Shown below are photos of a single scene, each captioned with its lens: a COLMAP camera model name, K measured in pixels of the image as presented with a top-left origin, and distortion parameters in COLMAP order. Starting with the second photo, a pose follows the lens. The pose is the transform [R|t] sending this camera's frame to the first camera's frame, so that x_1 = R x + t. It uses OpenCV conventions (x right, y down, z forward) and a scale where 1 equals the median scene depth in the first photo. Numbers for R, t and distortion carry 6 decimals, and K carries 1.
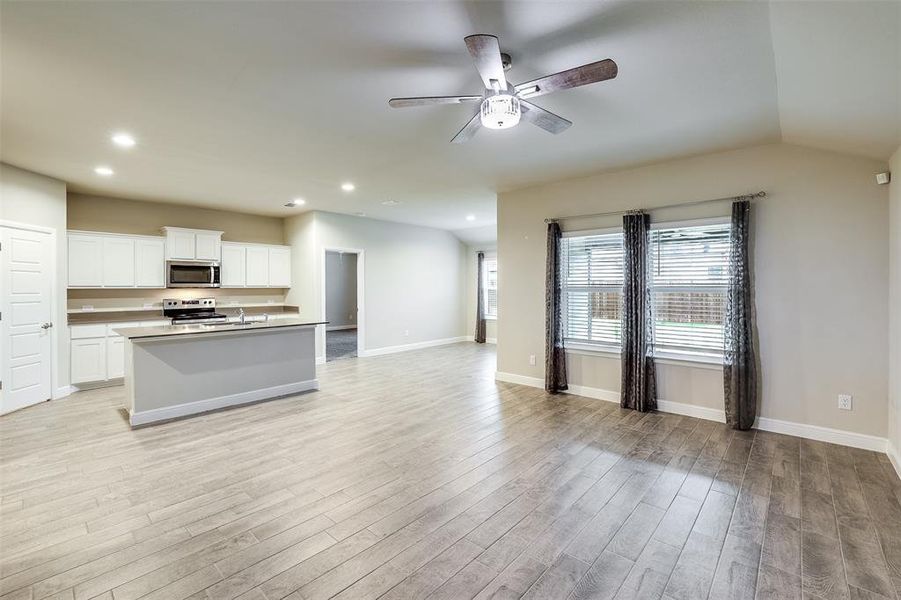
lens RADIAL K [[395.9, 0, 437.0], [0, 395.9, 291.2], [0, 0, 1]] dist [-0.002807, 0.000173]
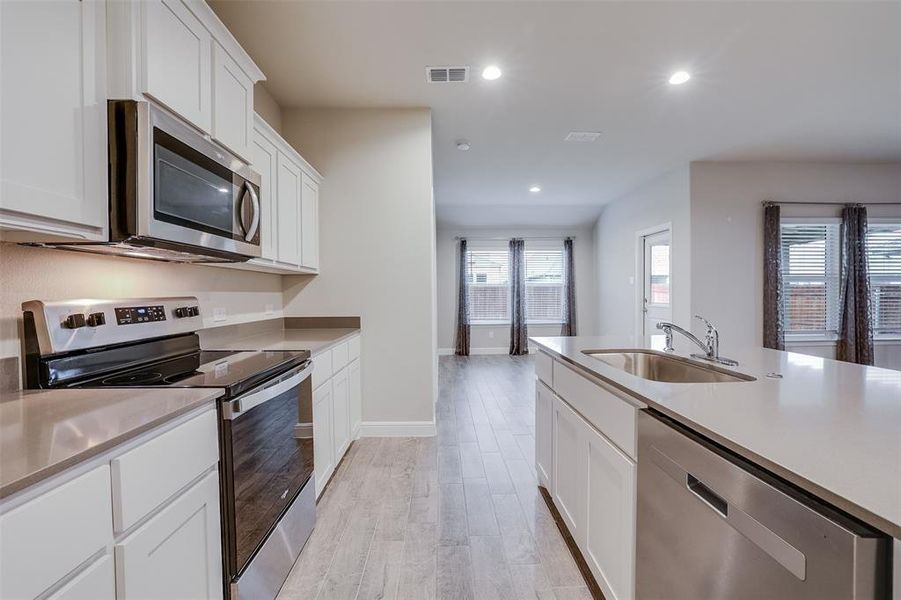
lens RADIAL K [[390.1, 0, 452.8], [0, 390.1, 295.8], [0, 0, 1]] dist [-0.001677, 0.000076]
pose [[0.694734, -0.008182, 0.719220, -0.670974], [0.014013, 0.999899, -0.002161, 0.020627], [-0.719130, 0.011579, 0.694779, 0.708556]]
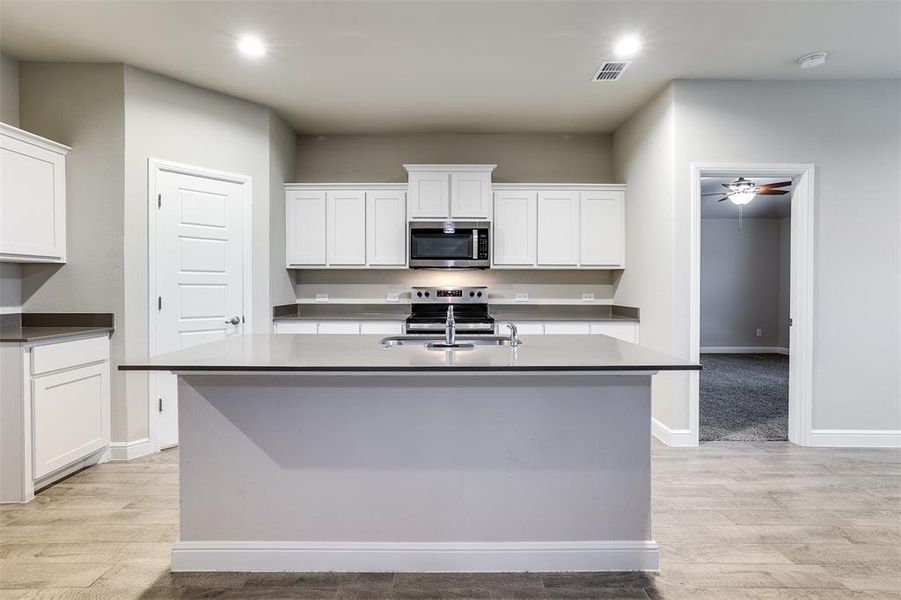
lens RADIAL K [[459.0, 0, 446.5], [0, 459.0, 289.4], [0, 0, 1]] dist [-0.009194, 0.000575]
pose [[0.691650, 0.009982, -0.722163, -0.132250], [-0.011564, 0.999929, 0.002746, 0.020729], [0.722140, 0.006451, 0.691717, 0.528489]]
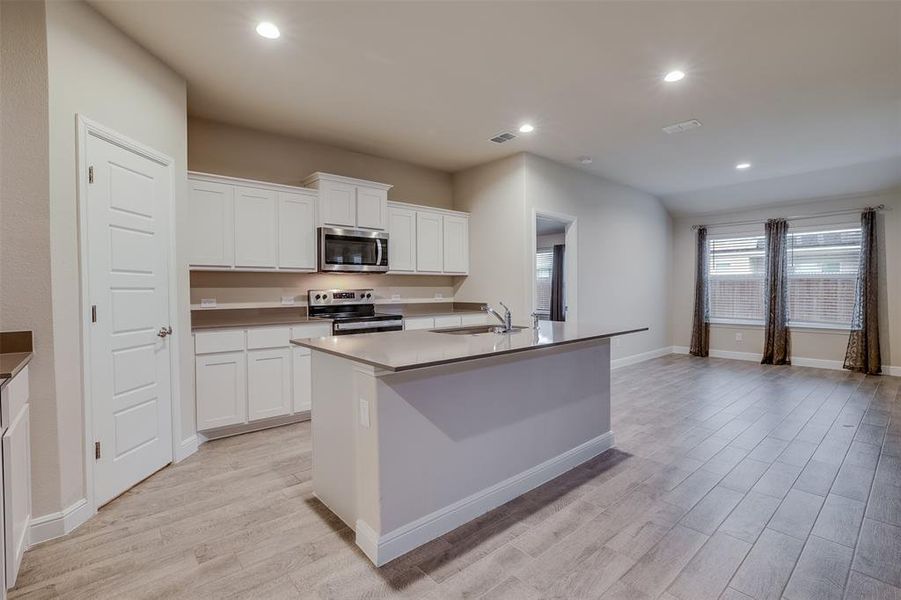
lens RADIAL K [[420.9, 0, 450.5], [0, 420.9, 300.0], [0, 0, 1]] dist [-0.053062, 0.026578]
pose [[0.996295, 0.000194, -0.085999, -0.396820], [0.001334, 0.999842, 0.017714, 0.024012], [0.085989, -0.017763, 0.996138, 0.338507]]
